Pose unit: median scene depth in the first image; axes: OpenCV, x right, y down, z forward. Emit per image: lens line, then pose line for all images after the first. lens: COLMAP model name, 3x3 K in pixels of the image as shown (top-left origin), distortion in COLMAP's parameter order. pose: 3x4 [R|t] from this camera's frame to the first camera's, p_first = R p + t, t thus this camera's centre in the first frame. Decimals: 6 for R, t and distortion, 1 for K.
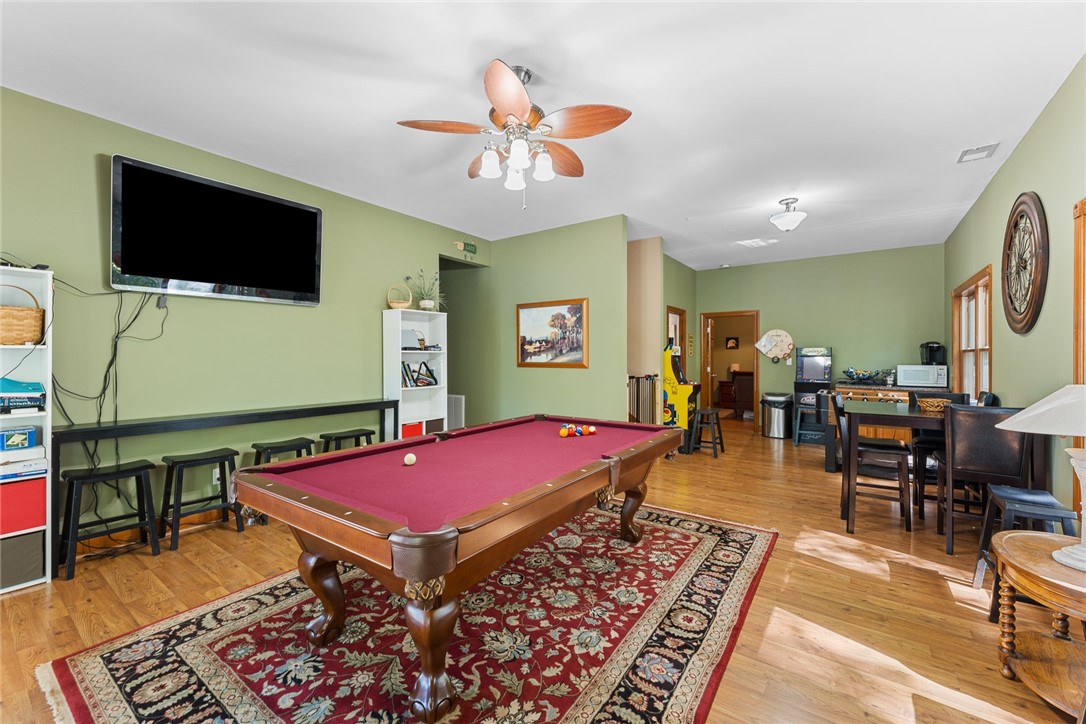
lens RADIAL K [[437.2, 0, 547.9], [0, 437.2, 356.4], [0, 0, 1]] dist [0.000677, -0.001135]
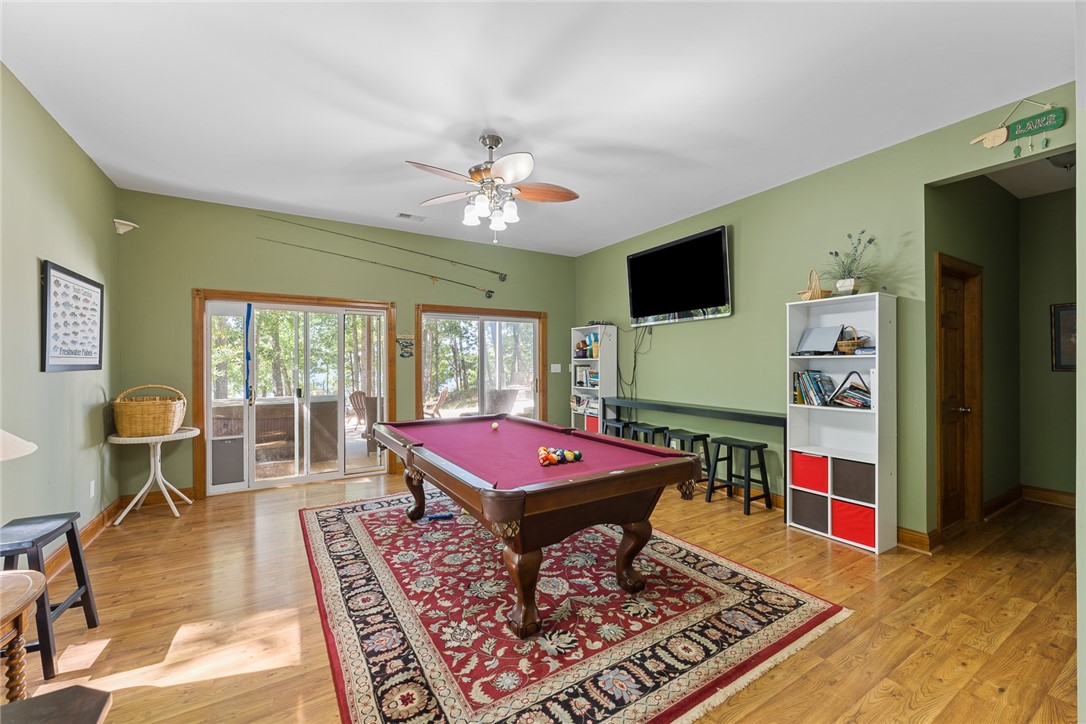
lens RADIAL K [[437.2, 0, 539.1], [0, 437.2, 361.6], [0, 0, 1]] dist [0.000677, -0.001135]
pose [[-0.404991, 0.000324, -0.914321, 0.907788], [0.003770, 0.999992, -0.001315, -0.006446], [0.914313, -0.003979, -0.404989, 1.449625]]
